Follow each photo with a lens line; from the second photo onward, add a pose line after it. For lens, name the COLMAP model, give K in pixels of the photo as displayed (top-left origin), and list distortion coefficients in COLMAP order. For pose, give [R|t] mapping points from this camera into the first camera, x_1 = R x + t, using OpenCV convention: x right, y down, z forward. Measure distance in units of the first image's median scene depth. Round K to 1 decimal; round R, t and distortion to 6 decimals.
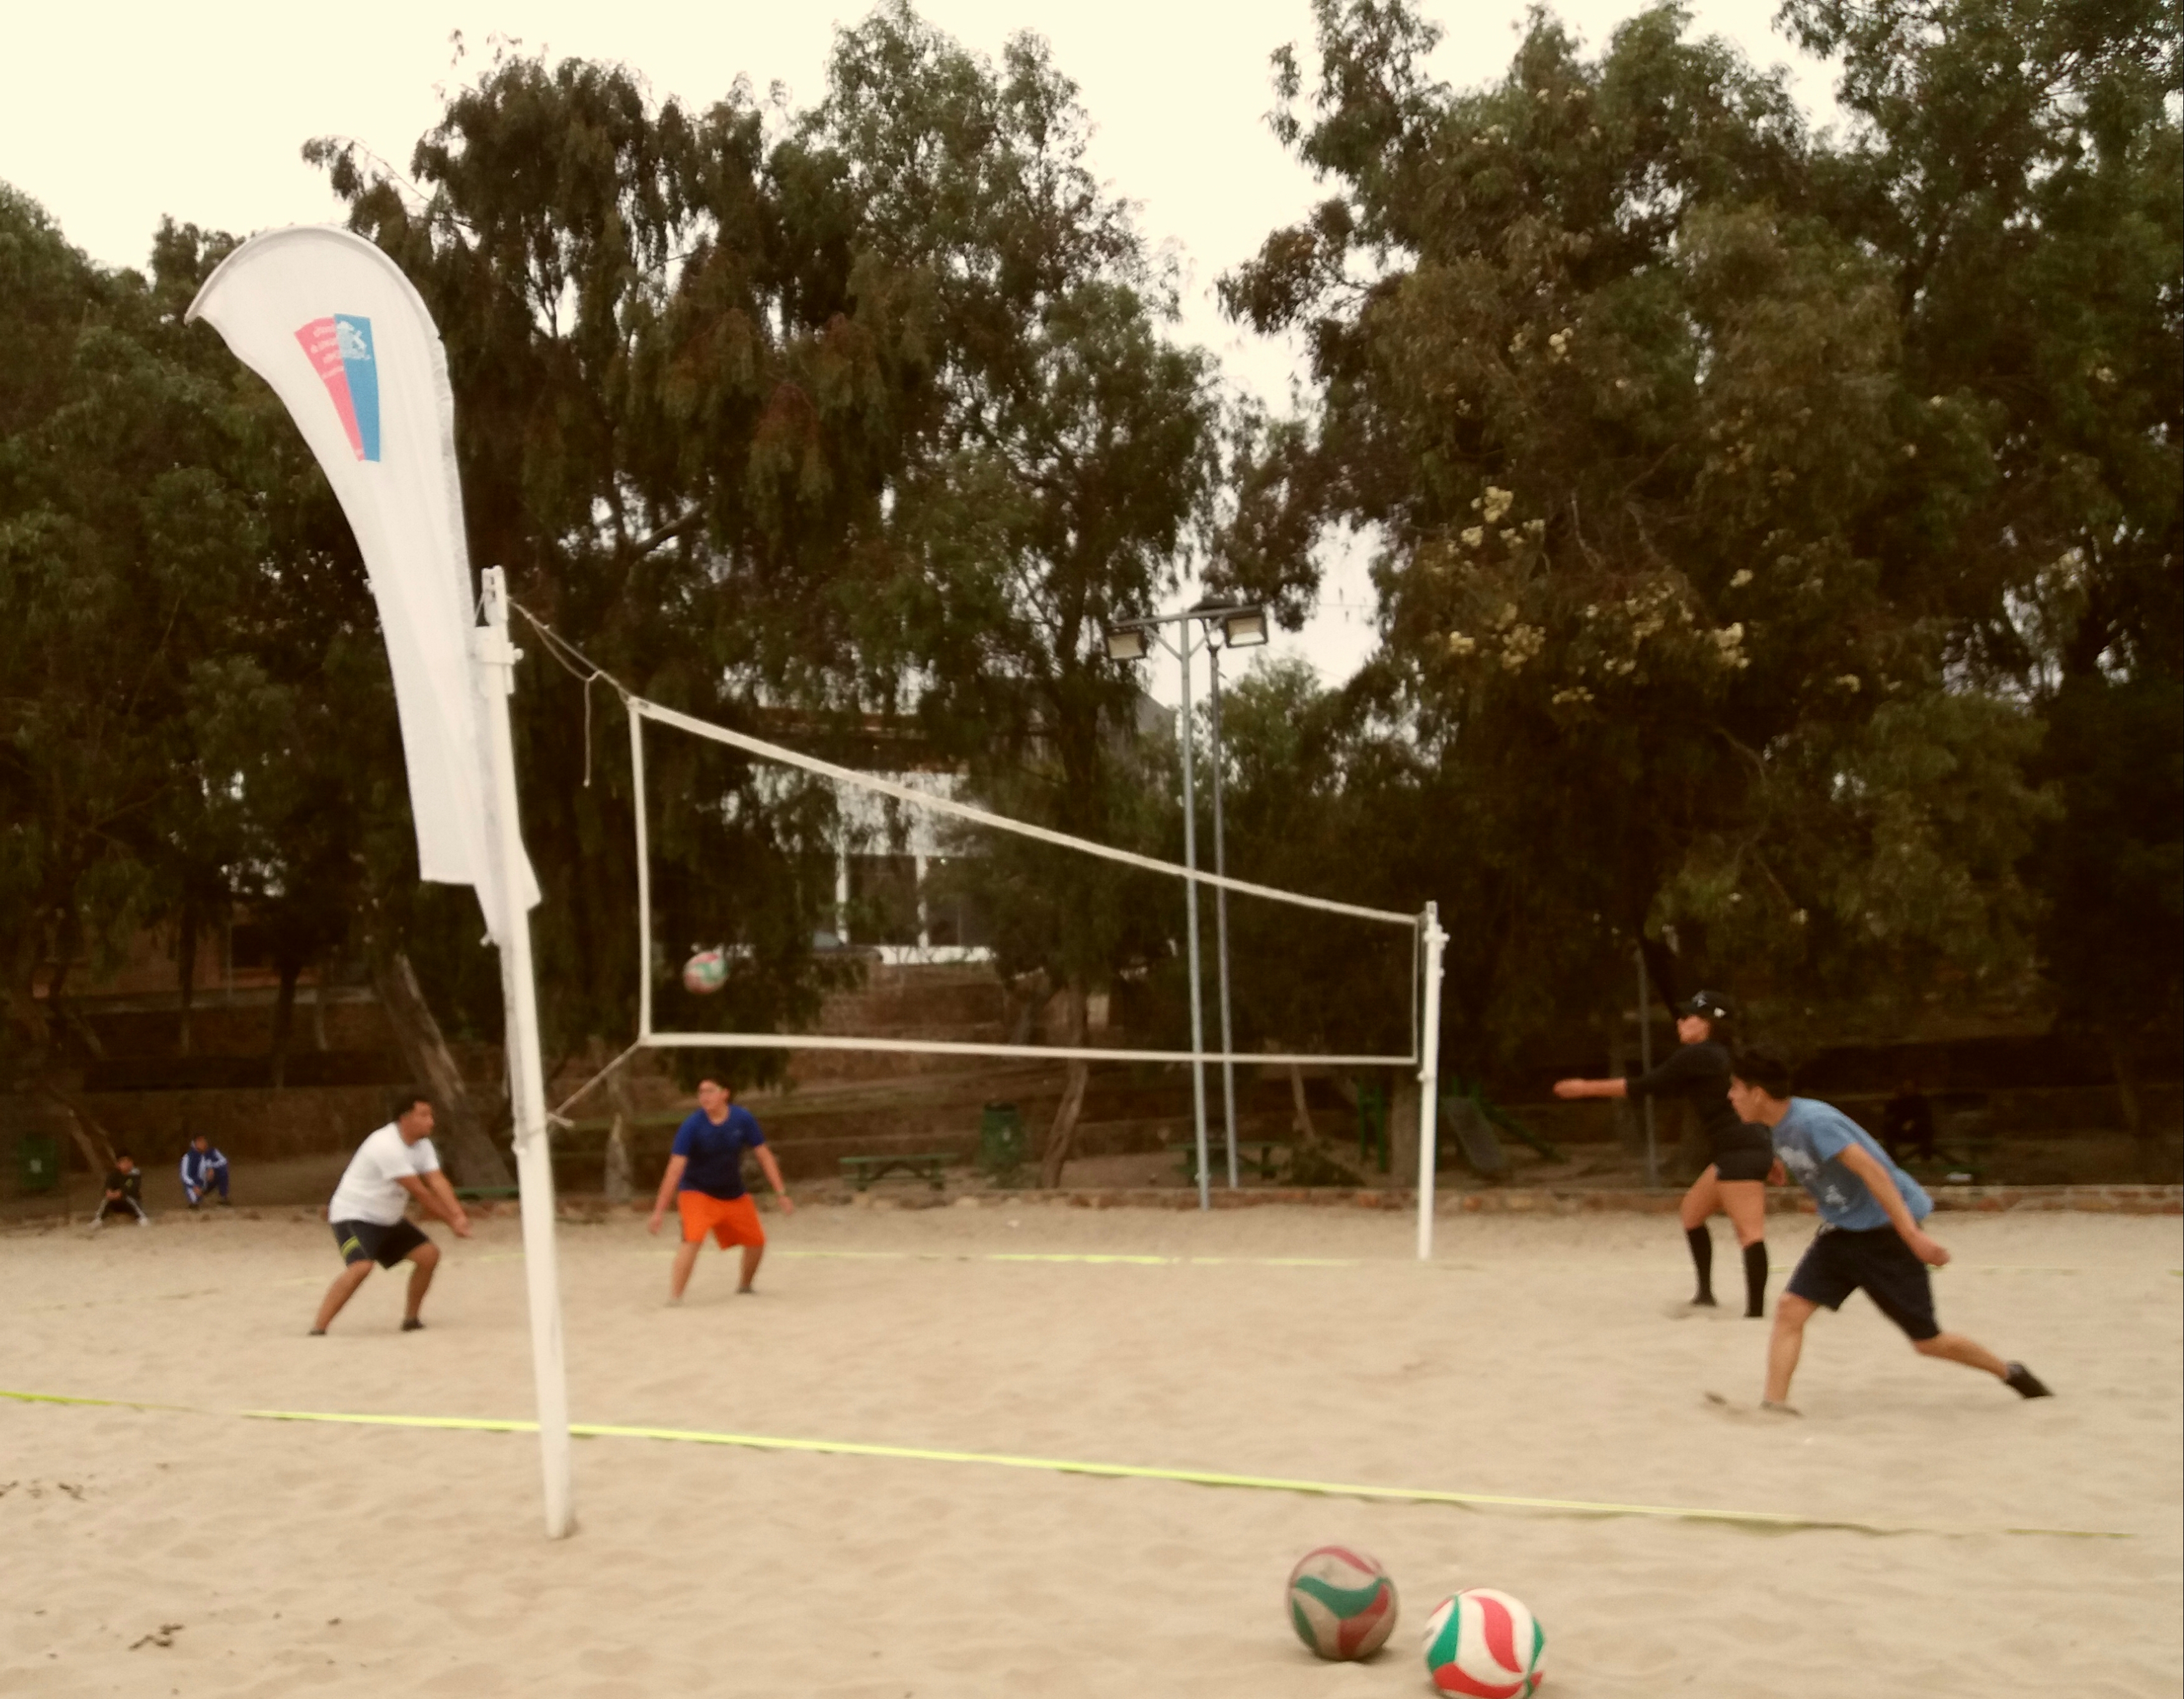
lens RADIAL K [[2131.8, 0, 1093.5], [0, 2131.8, 861.1], [0, 0, 1]] dist [-0.006190, 0.000000]
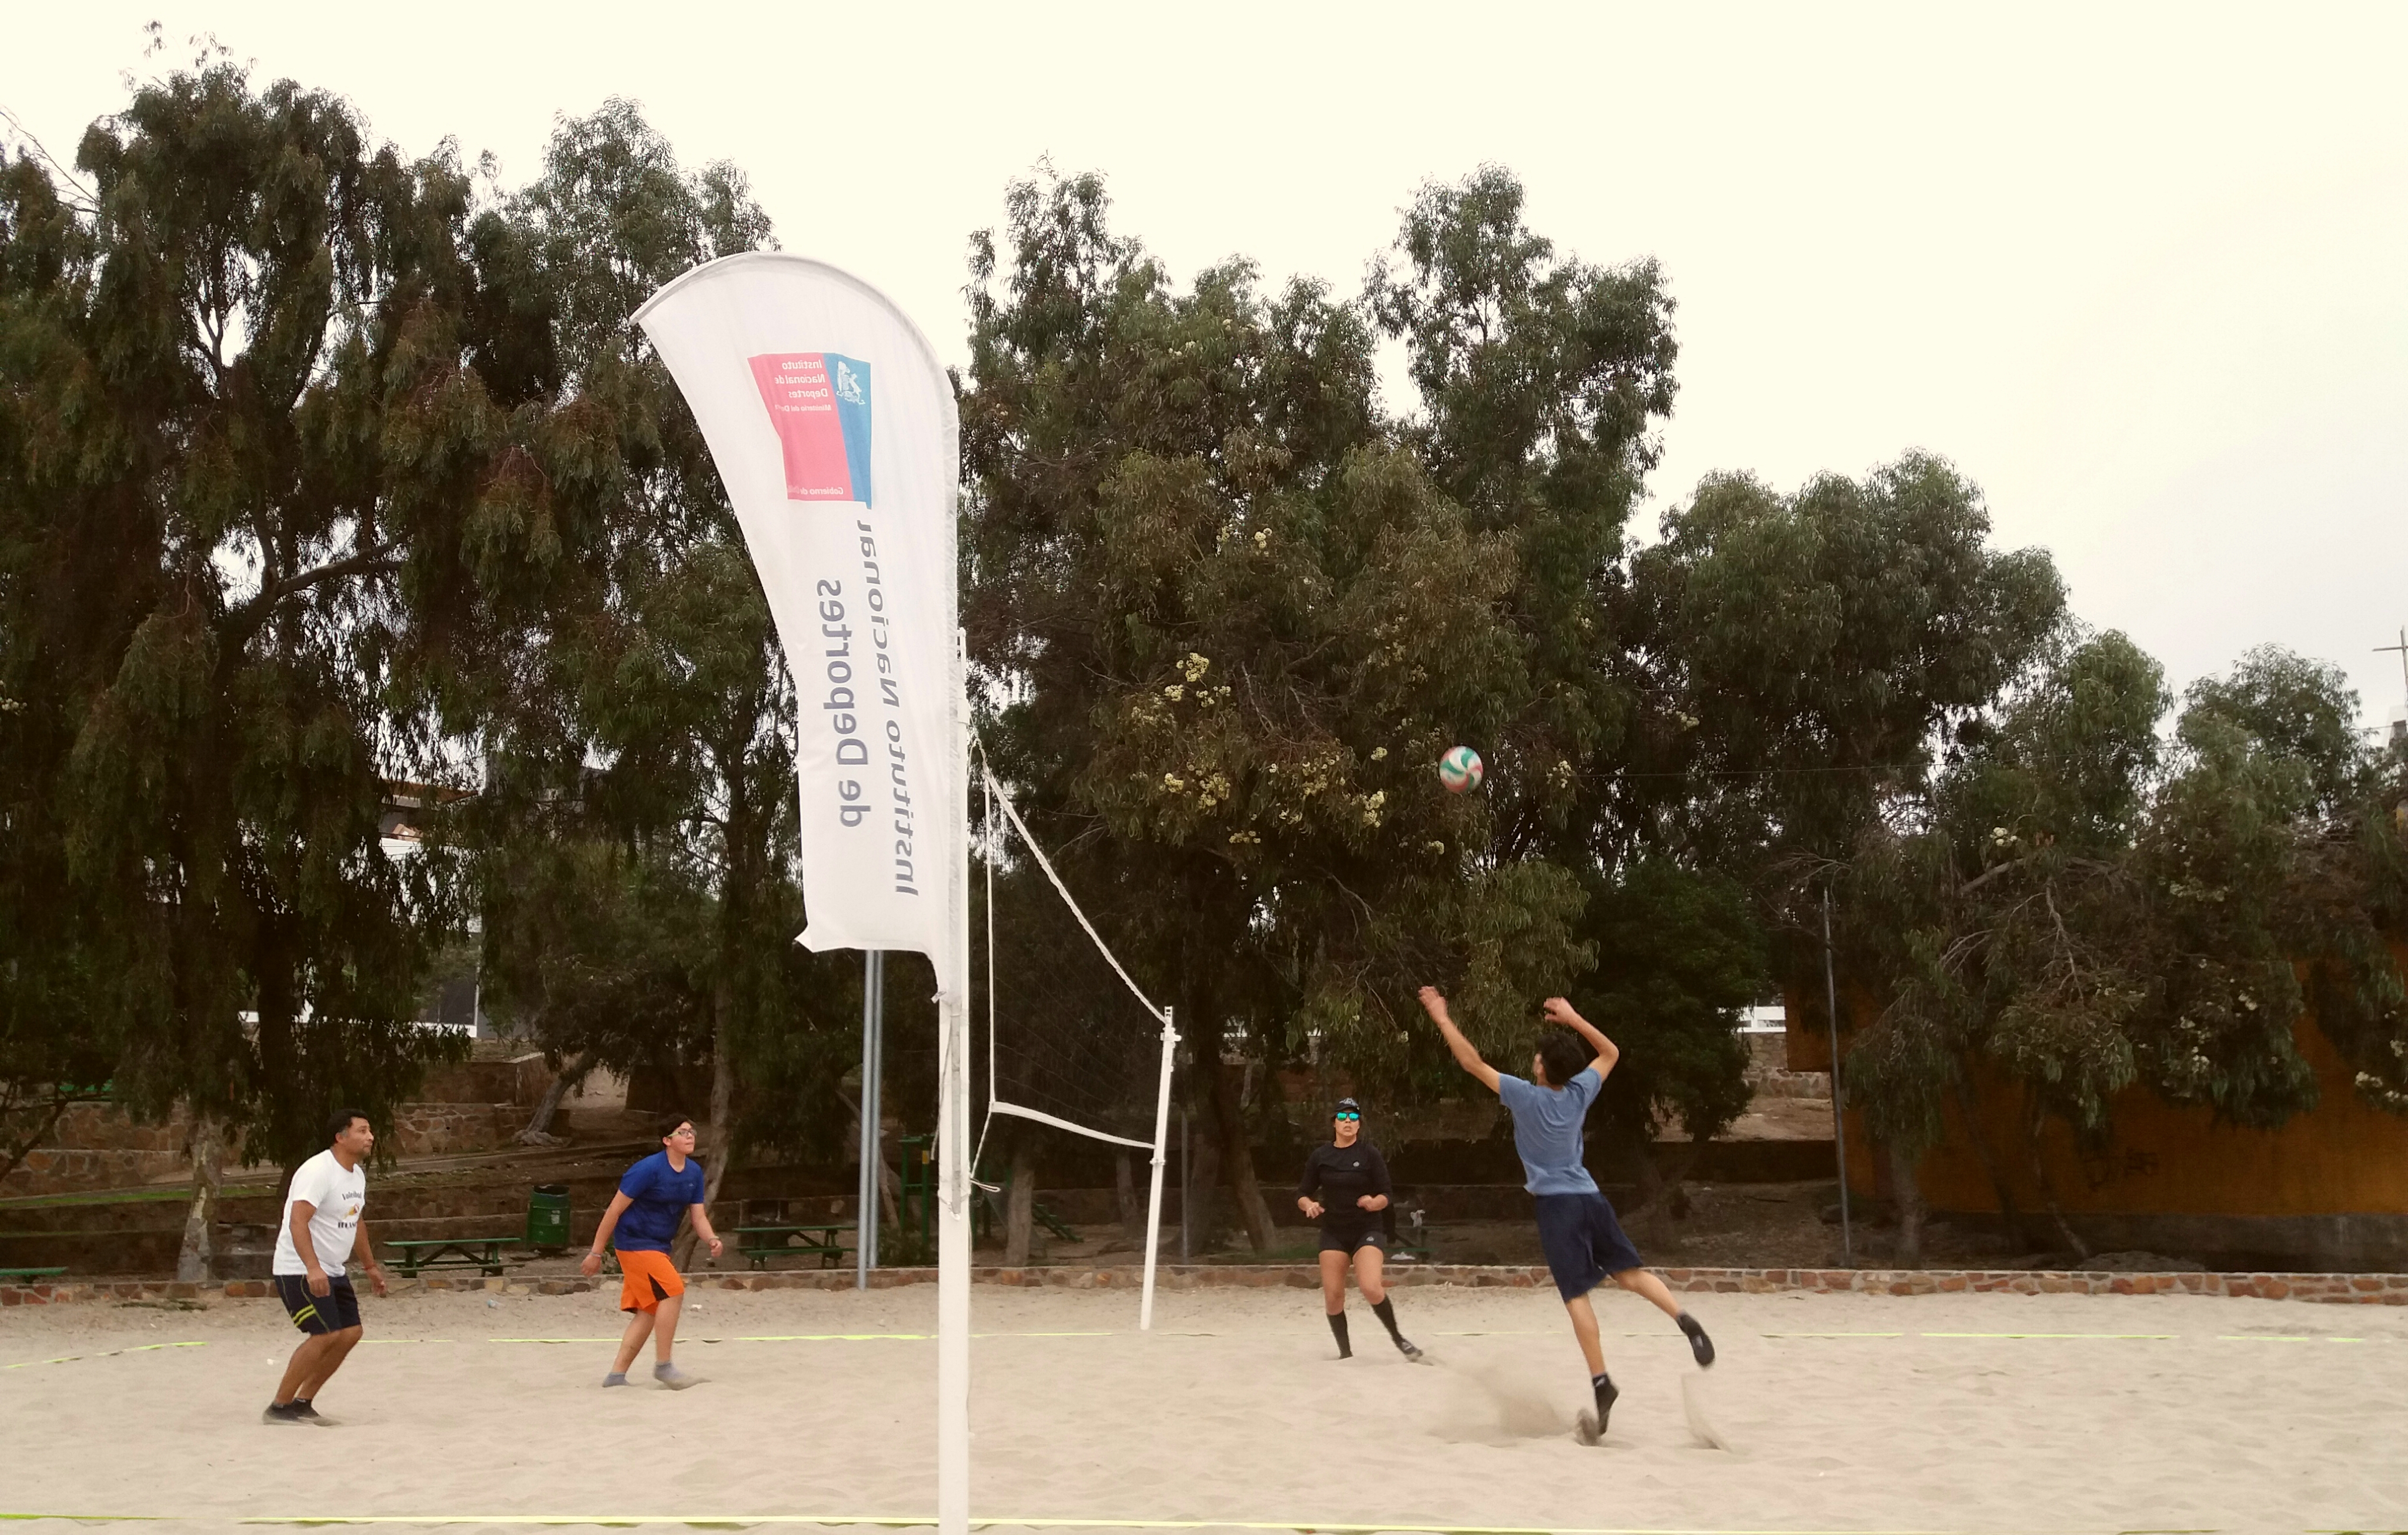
lens RADIAL K [[1940.4, 0, 1186.2], [0, 1940.4, 877.5], [0, 0, 1]] dist [0.021911, -0.055226]
pose [[0.902217, 0.081412, 0.423529, -0.220878], [-0.059666, 0.996140, -0.064378, 0.012073], [-0.427135, 0.032812, 0.903592, 0.051058]]
